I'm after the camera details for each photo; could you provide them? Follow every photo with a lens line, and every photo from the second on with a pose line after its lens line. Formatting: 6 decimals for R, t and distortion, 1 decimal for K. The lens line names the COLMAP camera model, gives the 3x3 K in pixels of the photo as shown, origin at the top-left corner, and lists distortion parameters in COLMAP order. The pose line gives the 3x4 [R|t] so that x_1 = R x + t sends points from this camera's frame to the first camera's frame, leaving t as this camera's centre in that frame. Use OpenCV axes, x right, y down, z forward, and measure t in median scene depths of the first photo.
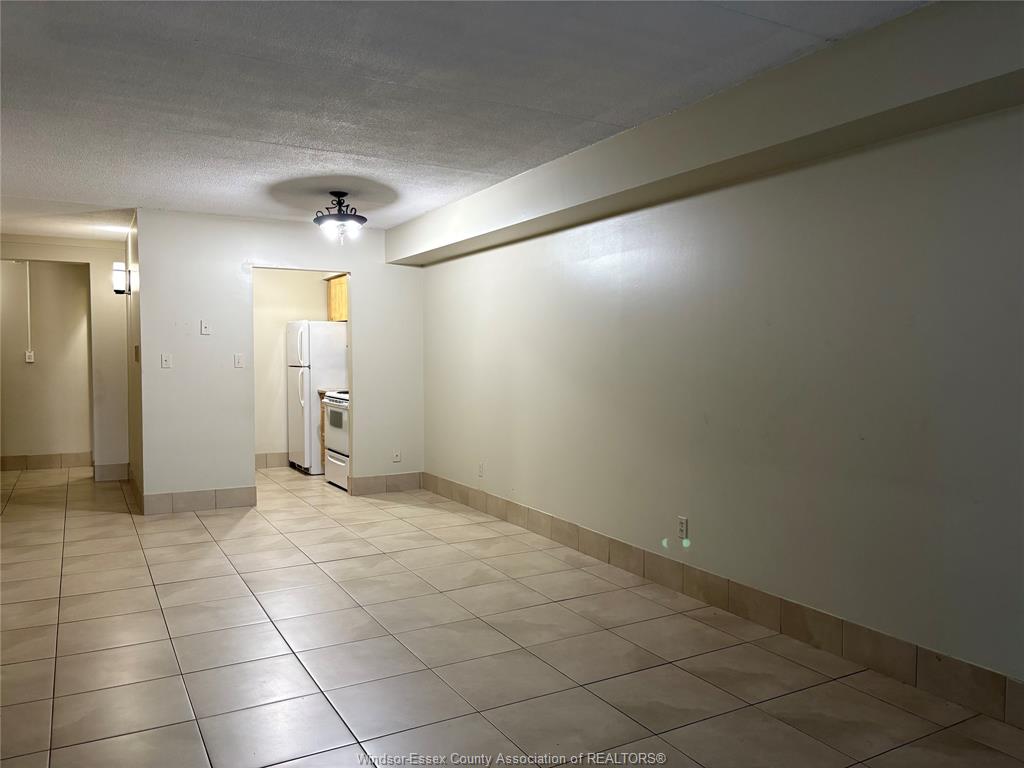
lens RADIAL K [[772.9, 0, 512.0], [0, 772.9, 381.2], [0, 0, 1]] dist [0.019911, -0.008173]
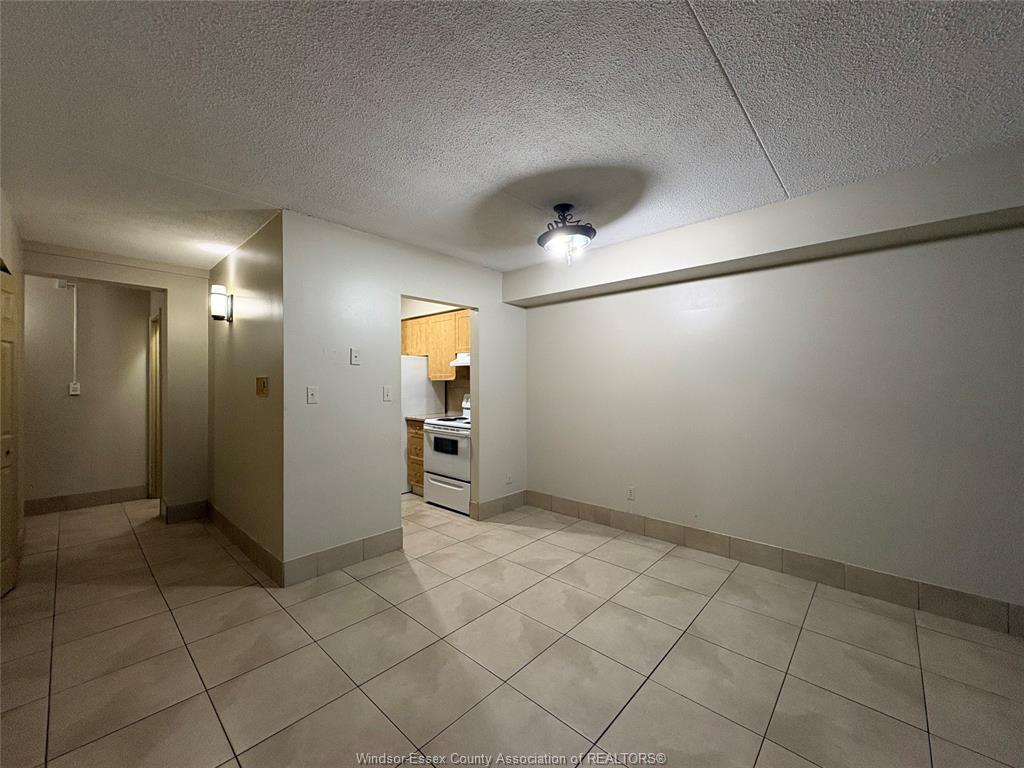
lens RADIAL K [[409.5, 0, 512.1], [0, 409.5, 382.5], [0, 0, 1]] dist [-0.000554, 0.000555]
pose [[0.951449, -0.001734, 0.307801, -0.321527], [0.012531, 0.999373, -0.033105, -0.019273], [-0.307551, 0.035355, 0.950875, 0.437436]]
